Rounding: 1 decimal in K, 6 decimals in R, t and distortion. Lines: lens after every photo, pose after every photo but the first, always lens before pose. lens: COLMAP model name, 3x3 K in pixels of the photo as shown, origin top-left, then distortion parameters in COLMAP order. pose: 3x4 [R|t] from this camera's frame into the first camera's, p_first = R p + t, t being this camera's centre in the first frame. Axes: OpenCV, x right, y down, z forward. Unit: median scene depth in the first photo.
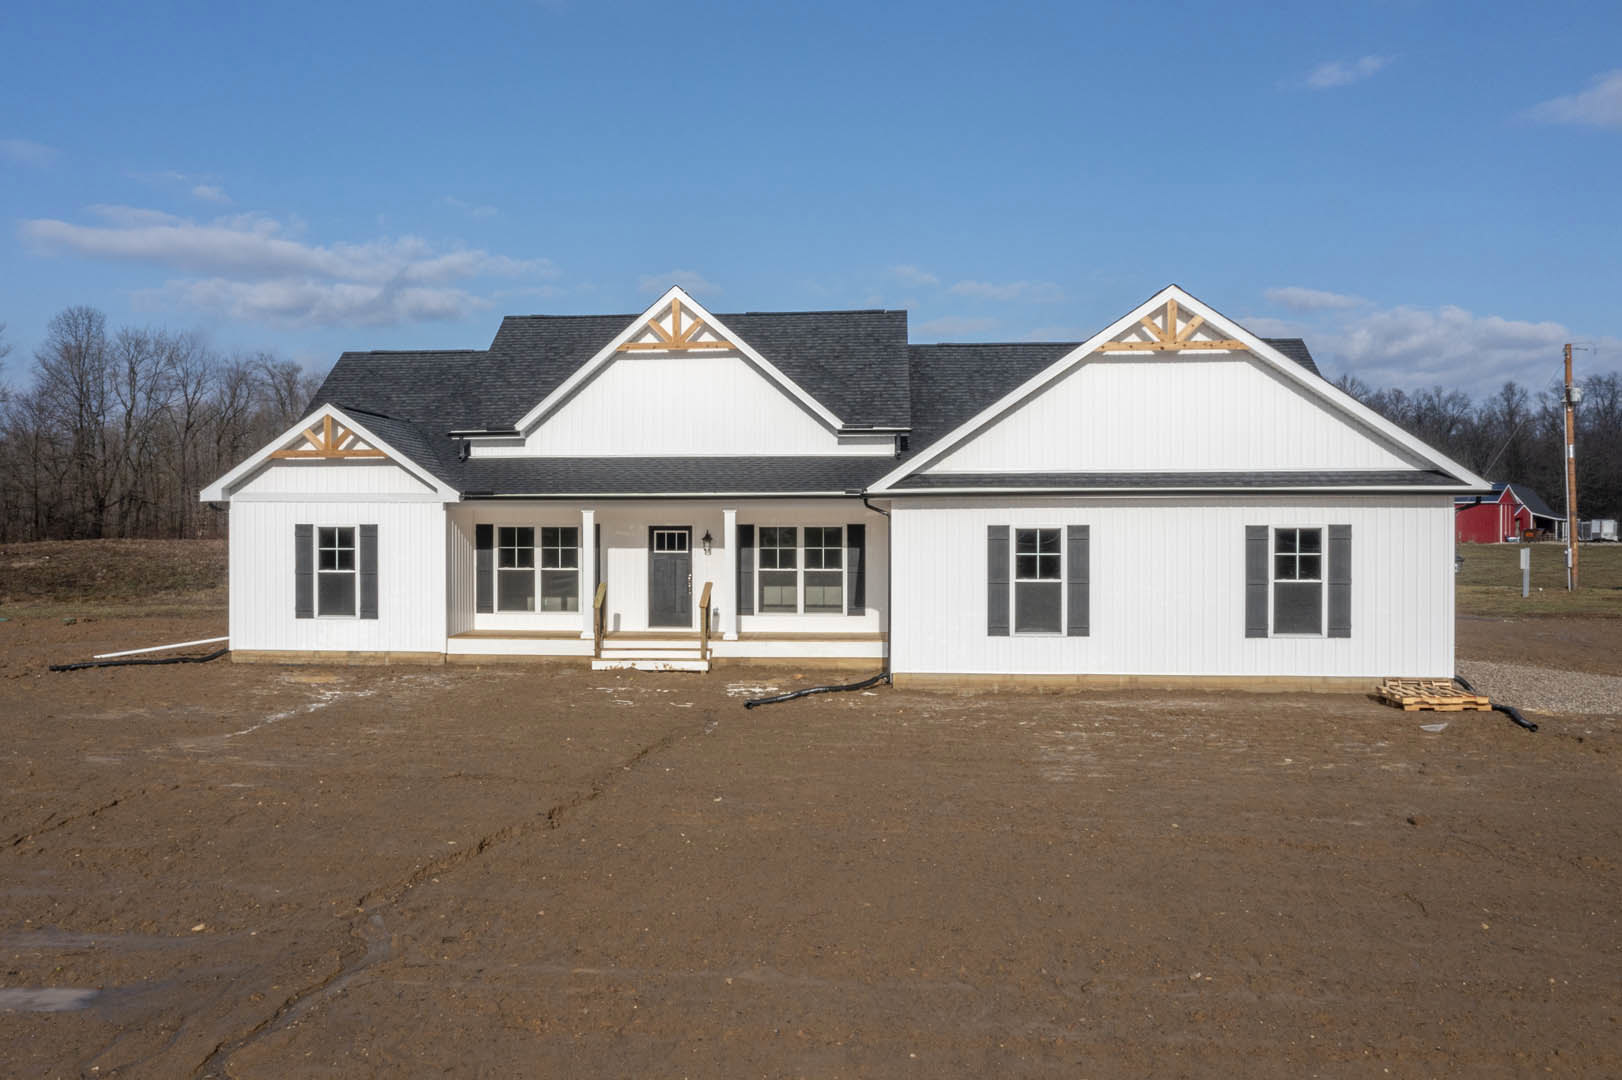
lens RADIAL K [[1378.2, 0, 757.4], [0, 1378.2, 565.7], [0, 0, 1]] dist [-0.009315, 0.031430]
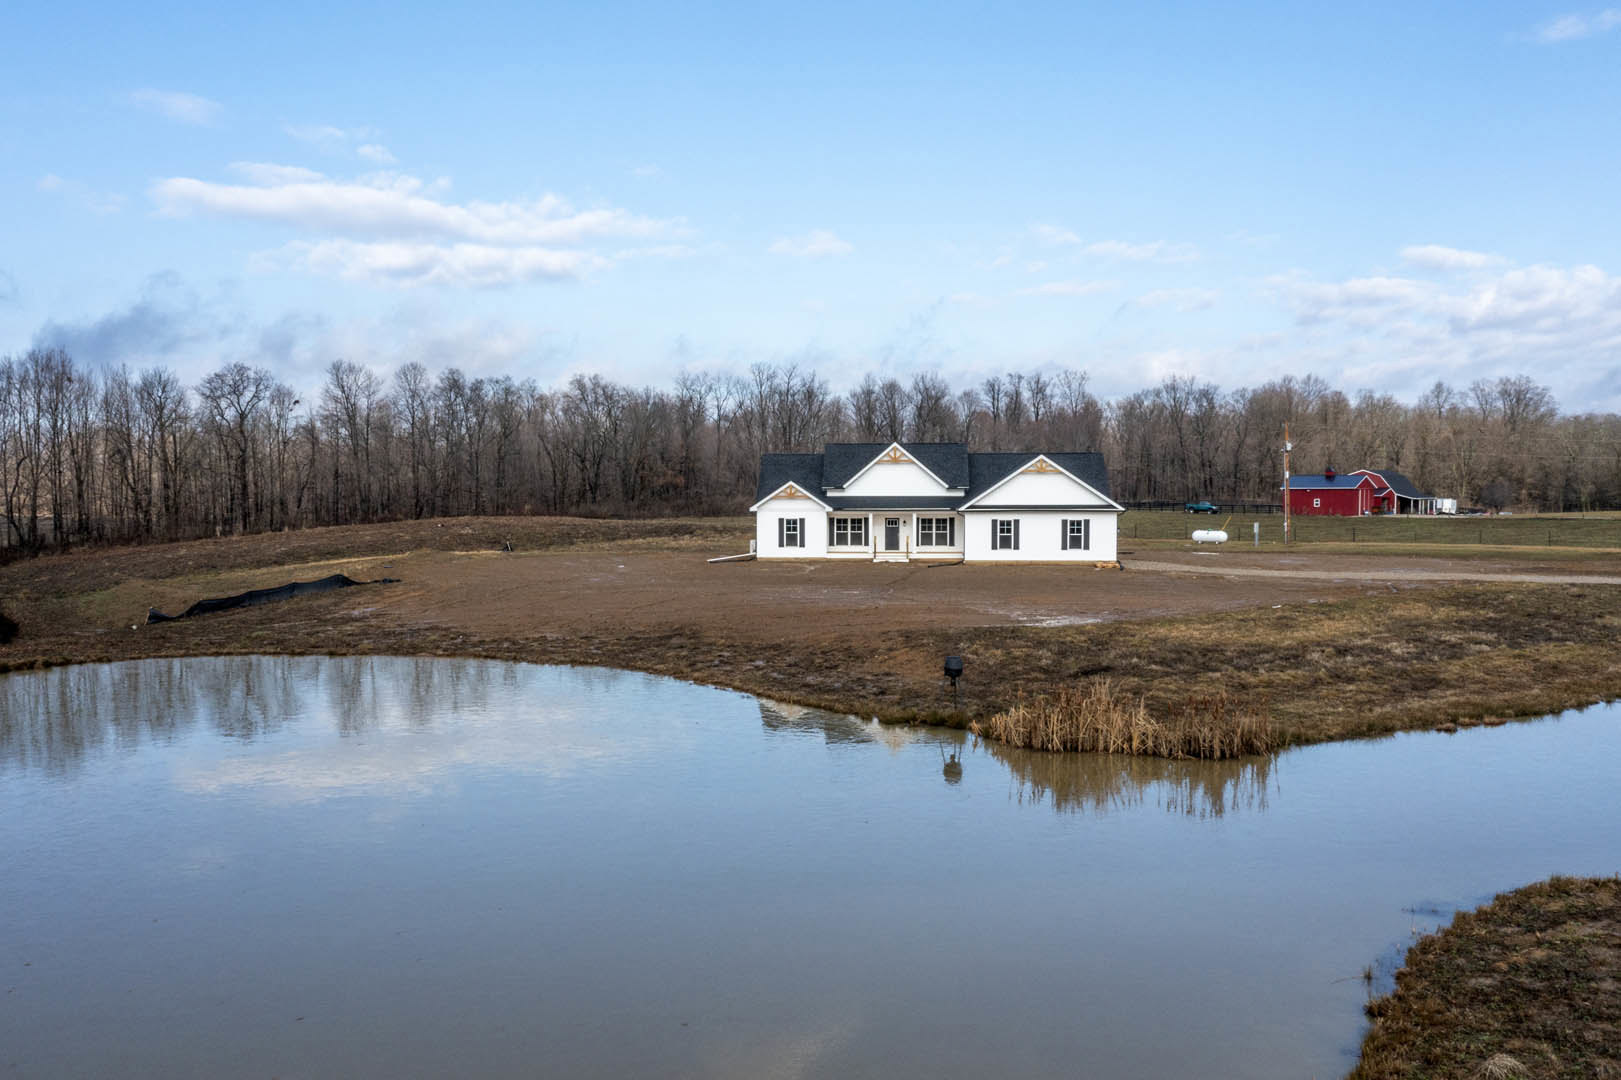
lens RADIAL K [[1377.3, 0, 804.0], [0, 1377.3, 546.7], [0, 0, 1]] dist [-0.009315, 0.031430]
pose [[0.999970, -0.000730, 0.007672, -0.302523], [0.000648, 0.999942, 0.010796, 0.002667], [-0.007680, -0.010790, 0.999912, -2.234671]]
